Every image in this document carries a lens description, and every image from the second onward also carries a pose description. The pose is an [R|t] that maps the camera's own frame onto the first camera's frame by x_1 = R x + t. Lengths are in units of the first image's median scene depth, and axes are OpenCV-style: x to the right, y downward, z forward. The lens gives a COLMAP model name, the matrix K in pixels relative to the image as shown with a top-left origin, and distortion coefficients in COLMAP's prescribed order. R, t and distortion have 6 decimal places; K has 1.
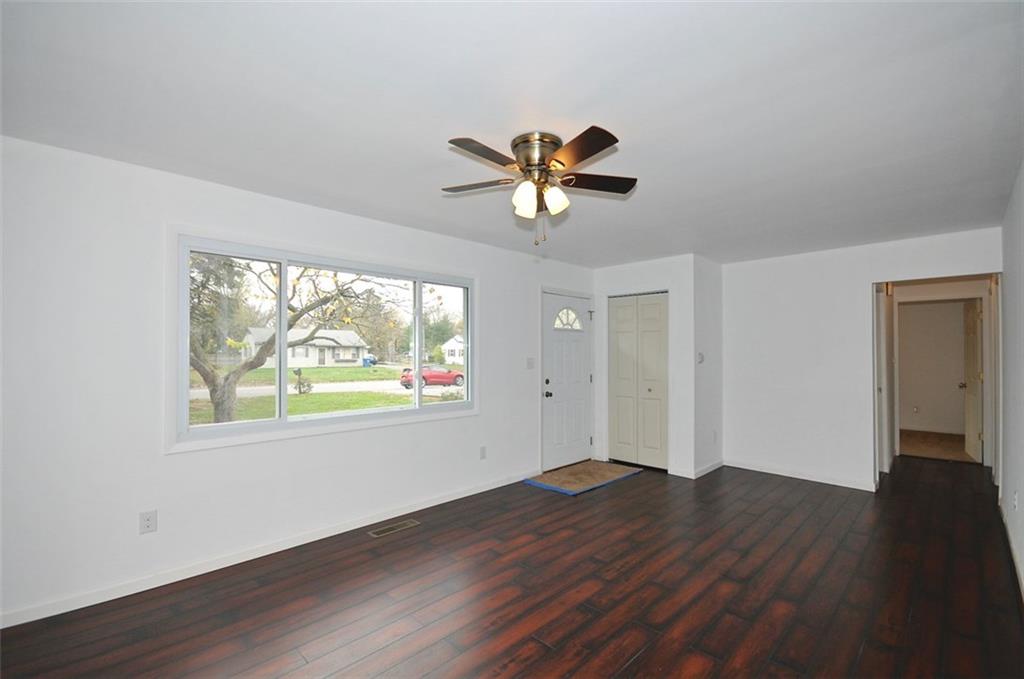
lens RADIAL K [[452.8, 0, 511.6], [0, 452.8, 346.4], [0, 0, 1]] dist [-0.003013, -0.000020]
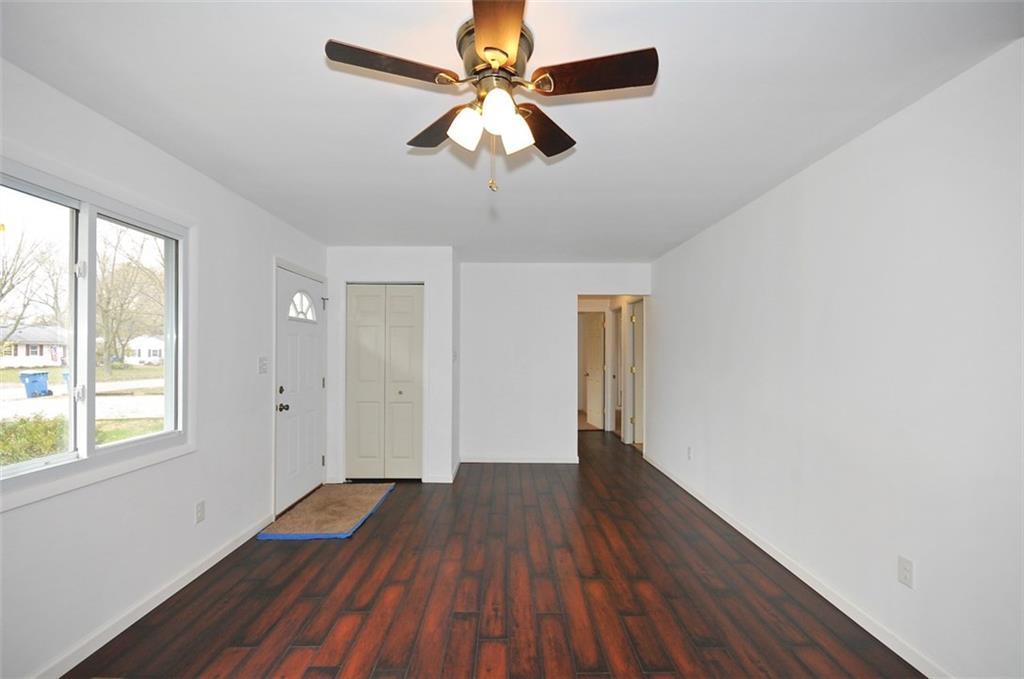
lens RADIAL K [[452.8, 0, 516.4], [0, 452.8, 343.5], [0, 0, 1]] dist [-0.003013, -0.000020]
pose [[0.693770, 0.013317, 0.720074, -0.310501], [-0.011866, 0.999905, -0.007060, 0.006930], [-0.720099, -0.003646, 0.693862, 0.383123]]
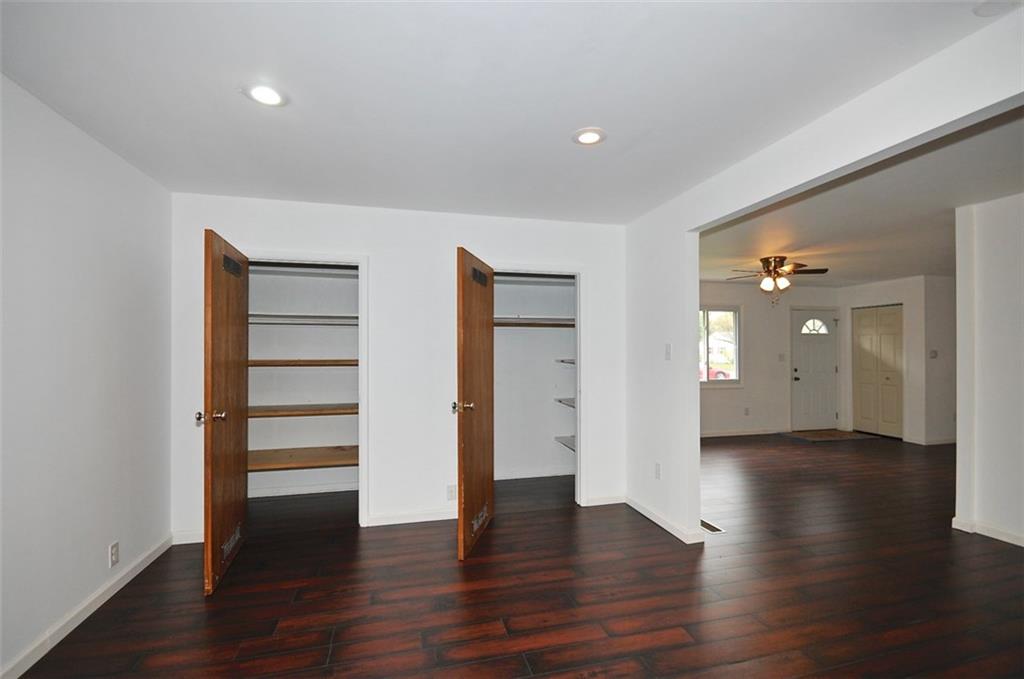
lens RADIAL K [[452.8, 0, 510.1], [0, 452.8, 345.9], [0, 0, 1]] dist [-0.003013, -0.000020]
pose [[0.857442, -0.004988, -0.514556, 0.067077], [0.006920, 0.999974, 0.001838, -0.015644], [0.514534, -0.005137, 0.857455, -1.233552]]
